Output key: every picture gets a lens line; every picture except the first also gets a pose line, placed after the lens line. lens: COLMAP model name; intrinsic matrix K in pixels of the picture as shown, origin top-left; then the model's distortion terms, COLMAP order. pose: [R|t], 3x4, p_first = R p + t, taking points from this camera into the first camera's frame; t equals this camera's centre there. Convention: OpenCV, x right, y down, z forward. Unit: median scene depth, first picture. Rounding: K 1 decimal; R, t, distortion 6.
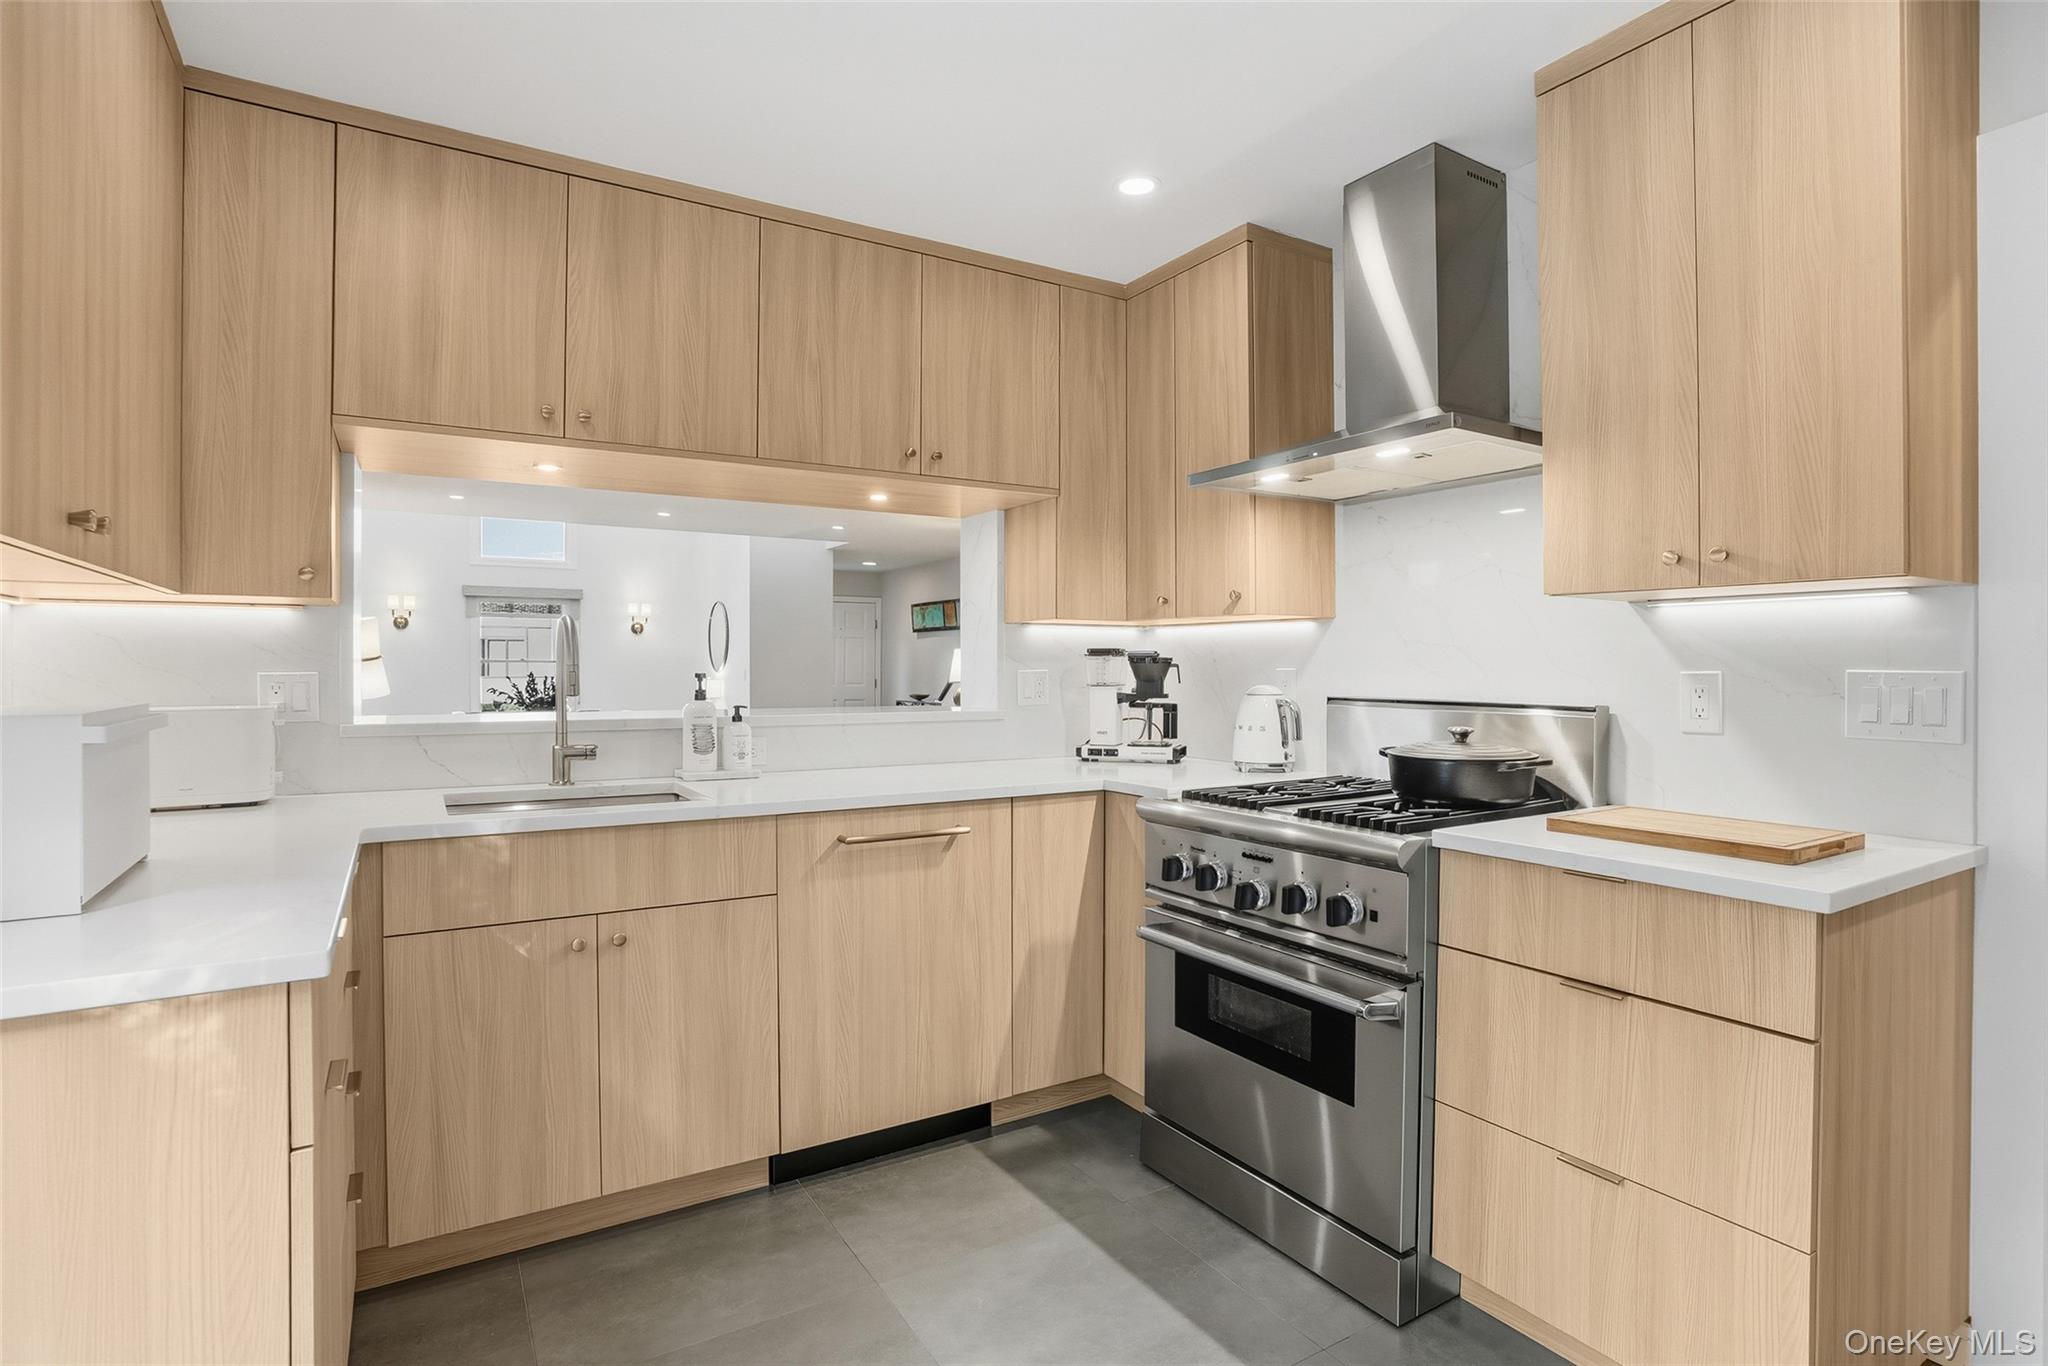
lens RADIAL K [[1016.0, 0, 1023.5], [0, 1016.0, 670.3], [0, 0, 1]] dist [-0.026200, 0.007799]
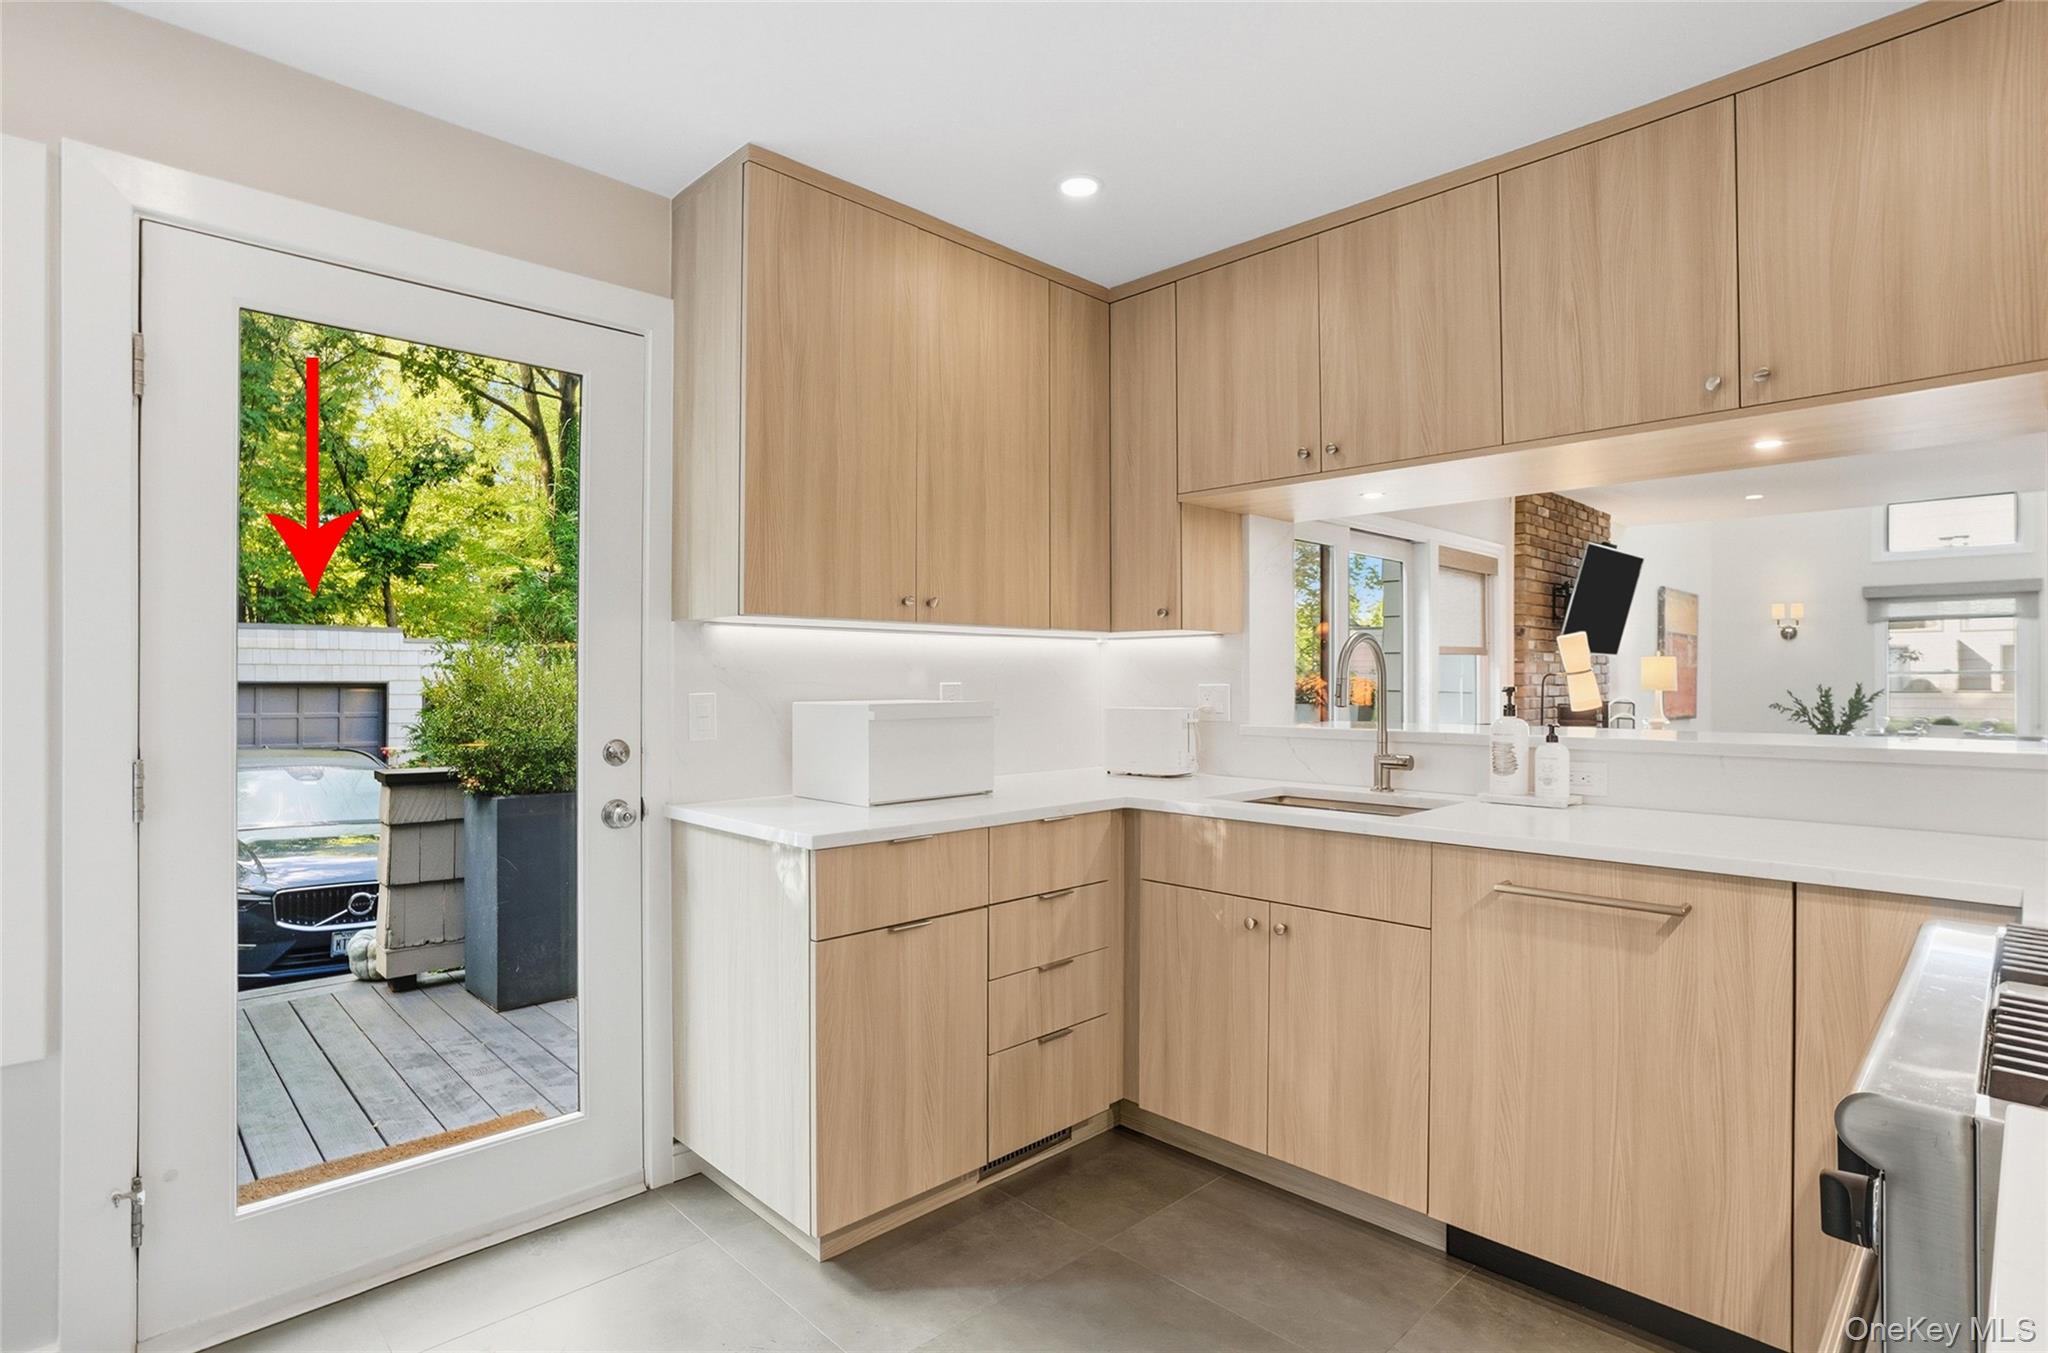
lens RADIAL K [[1024.0, 0, 1023.8], [0, 1024.0, 680.0], [0, 0, 1]] dist [0.003268, 0.000783]
pose [[0.259893, -0.000703, -0.965637, 0.534369], [-0.003738, 0.999992, -0.001734, -0.000580], [0.965630, 0.004060, 0.259888, 0.389328]]
